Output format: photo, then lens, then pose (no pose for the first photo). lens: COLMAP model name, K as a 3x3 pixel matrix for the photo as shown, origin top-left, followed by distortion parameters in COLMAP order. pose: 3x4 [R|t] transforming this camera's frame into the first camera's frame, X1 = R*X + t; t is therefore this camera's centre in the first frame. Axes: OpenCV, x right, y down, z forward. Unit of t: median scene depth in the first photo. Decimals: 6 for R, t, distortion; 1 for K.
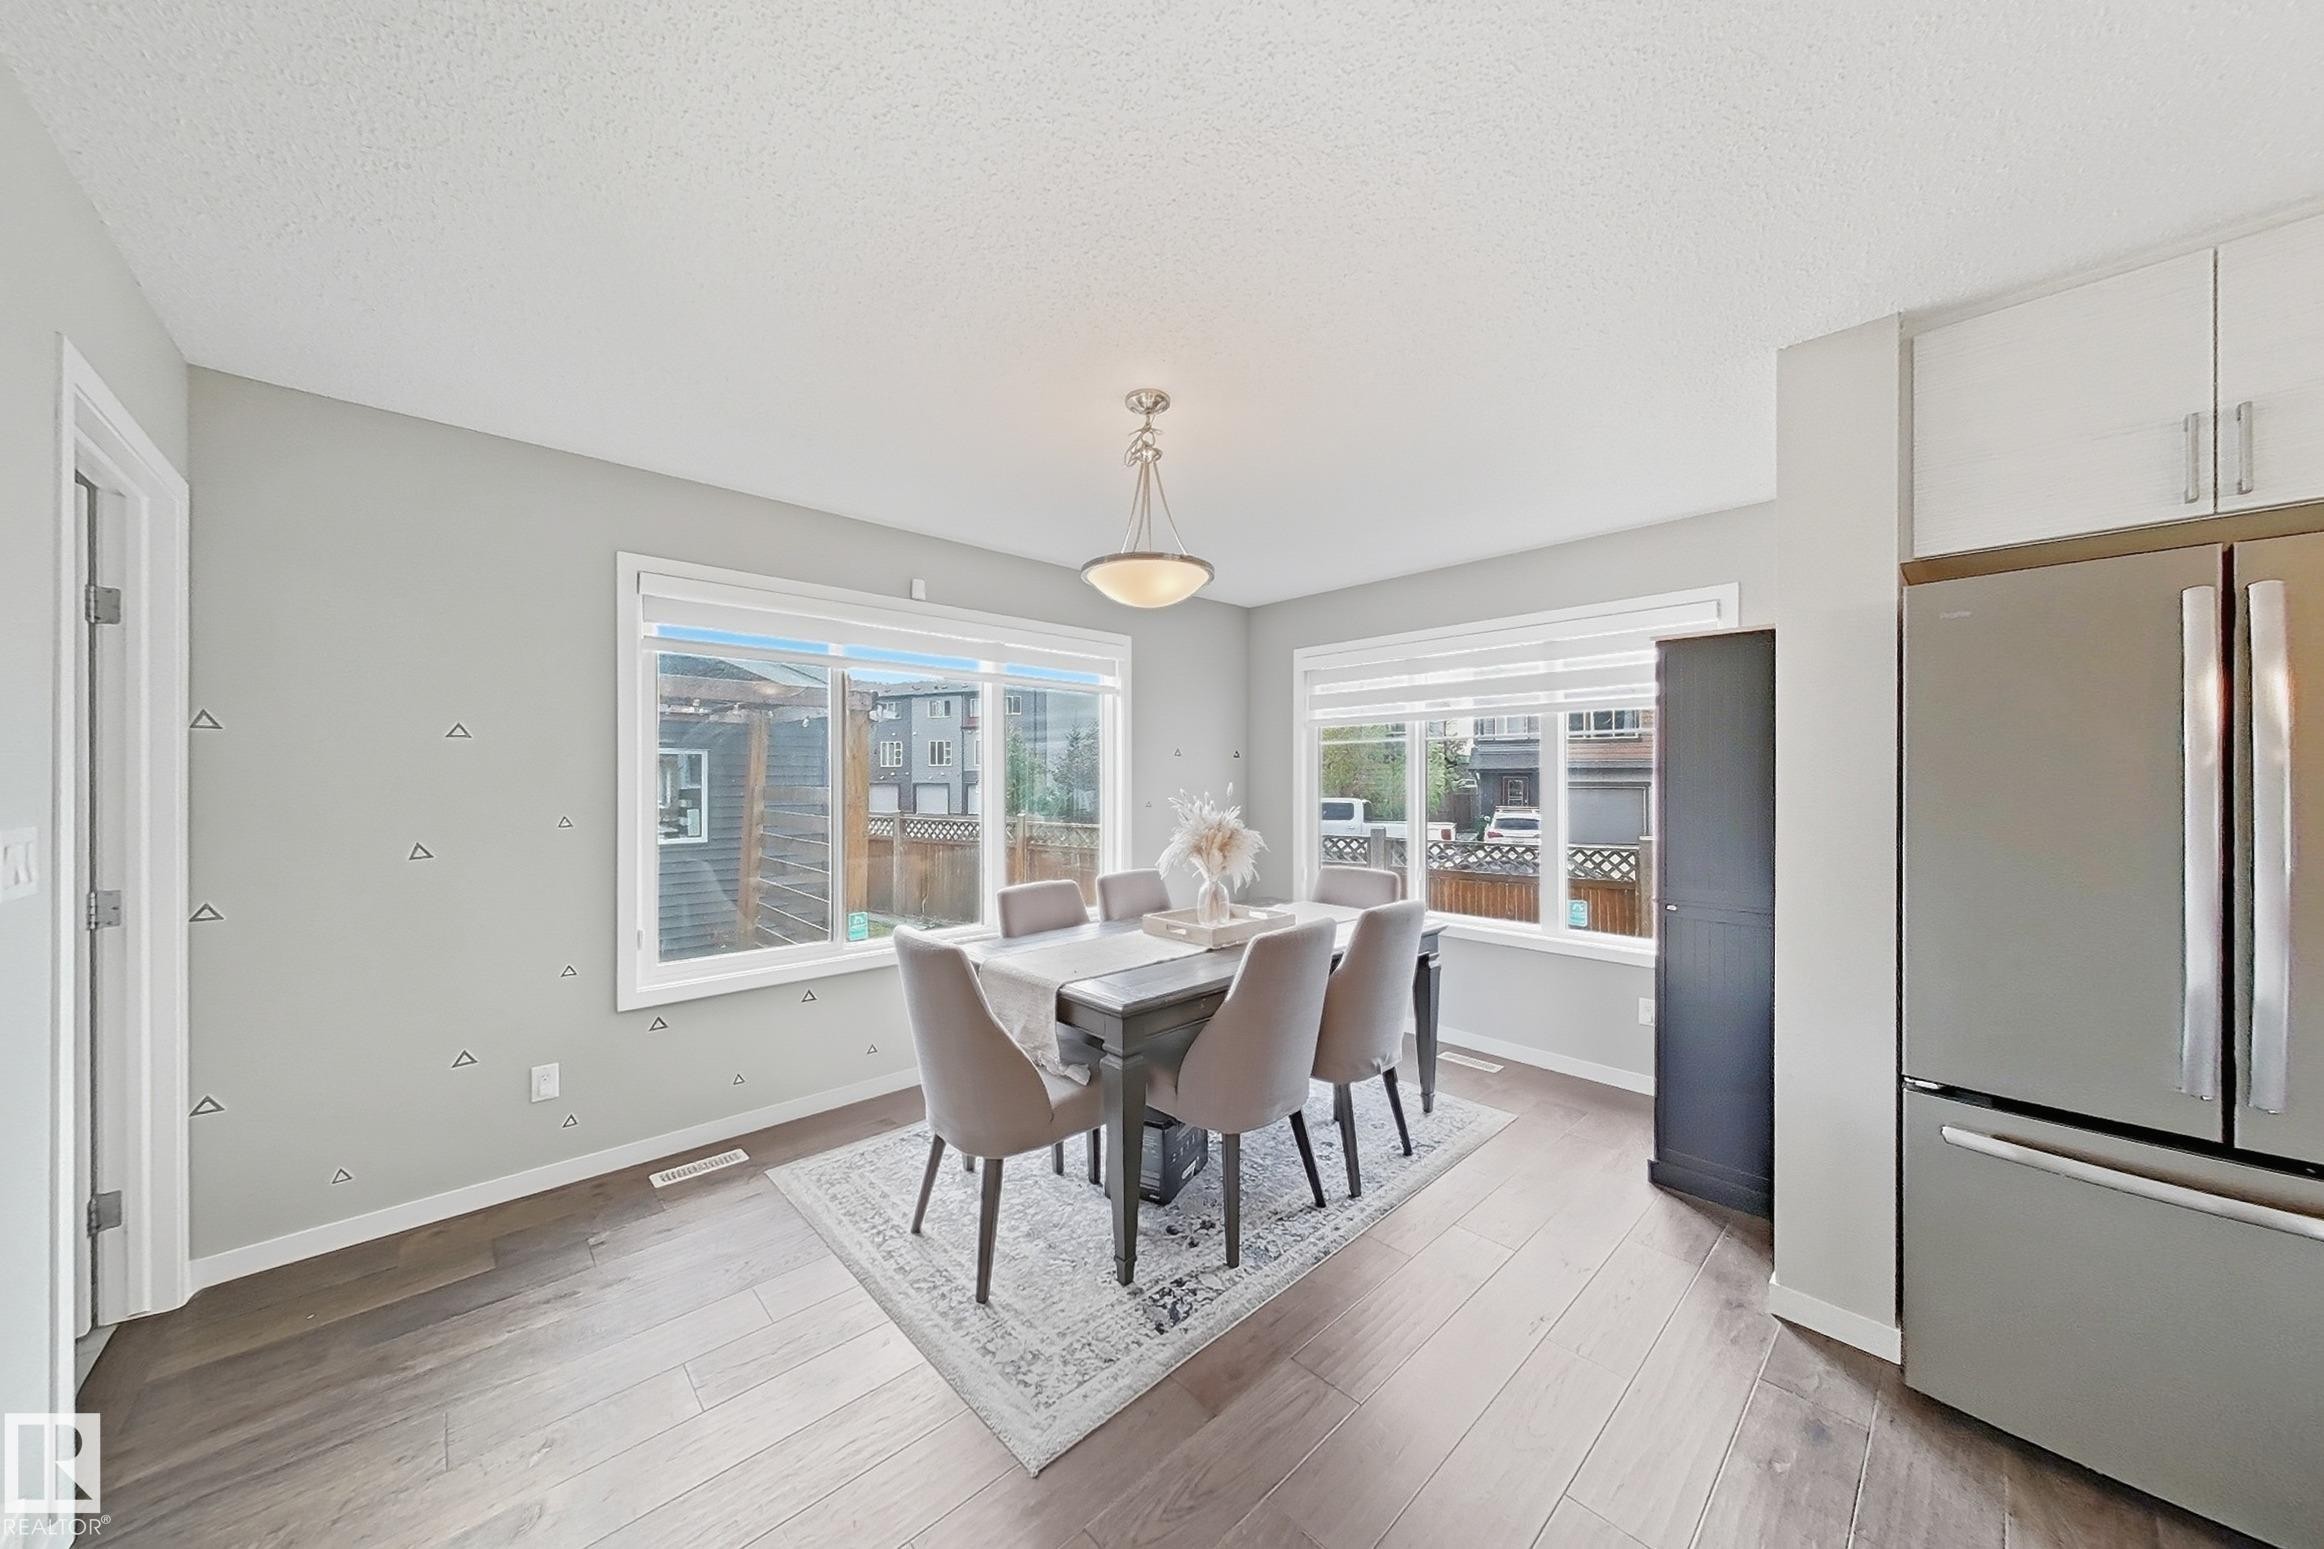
lens RADIAL K [[779.2, 0, 1158.2], [0, 779.2, 780.2], [0, 0, 1]] dist [-0.000516, -0.000077]
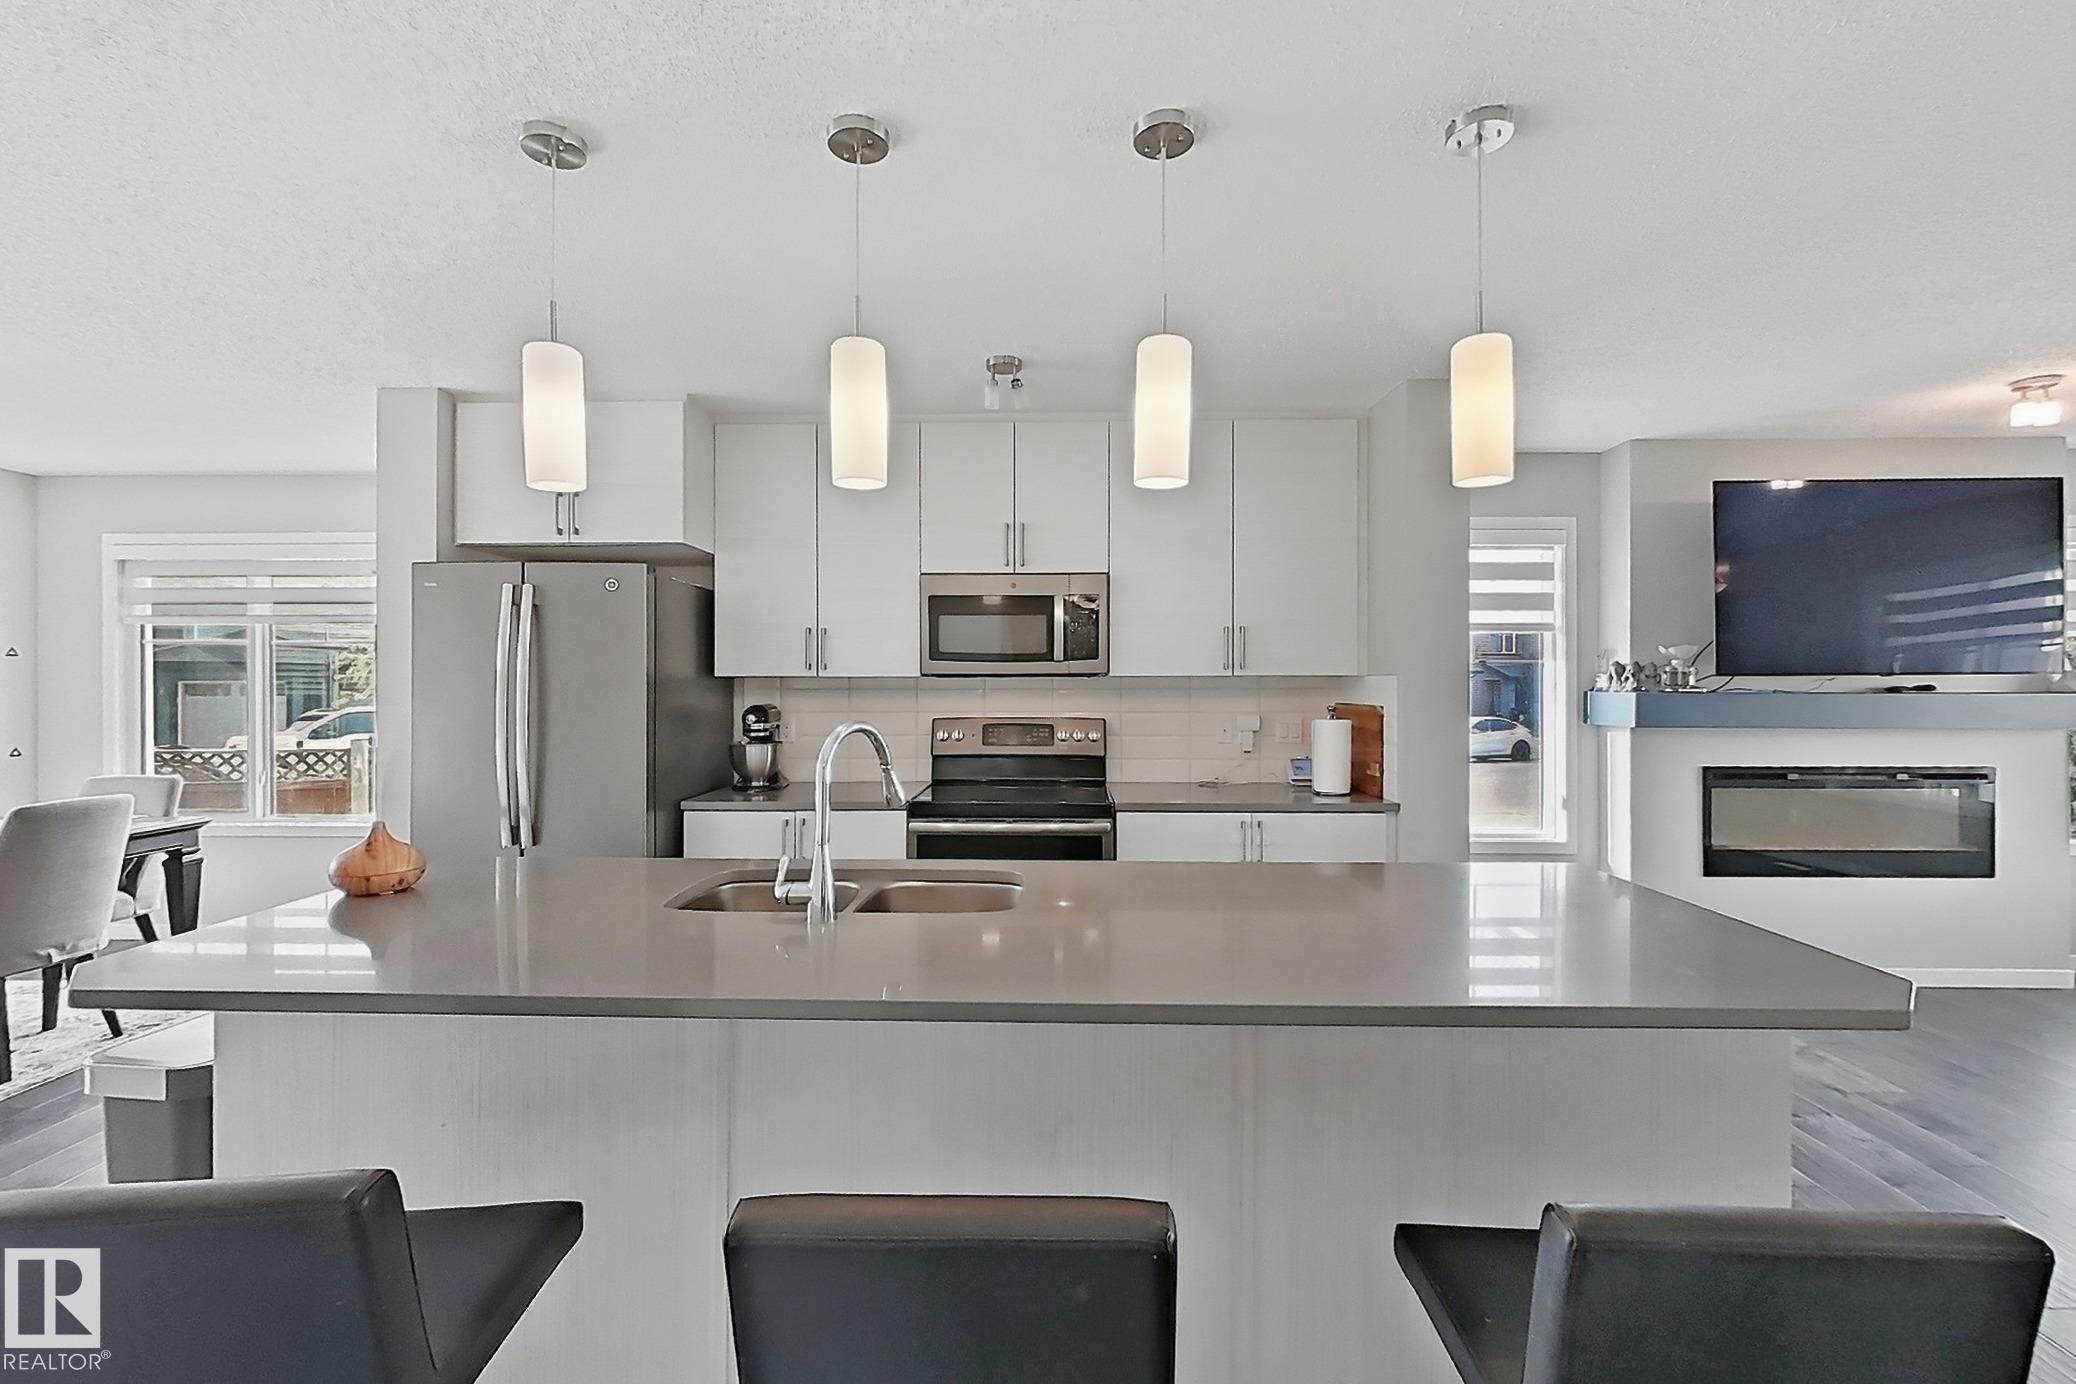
lens RADIAL K [[877.2, 0, 1039.1], [0, 877.2, 677.0], [0, 0, 1]] dist [-0.001316, -0.000204]
pose [[0.703306, 0.003946, 0.710876, 0.382910], [0.001330, 0.999976, -0.006867, 0.000761], [-0.710886, 0.005775, 0.703284, -0.784594]]
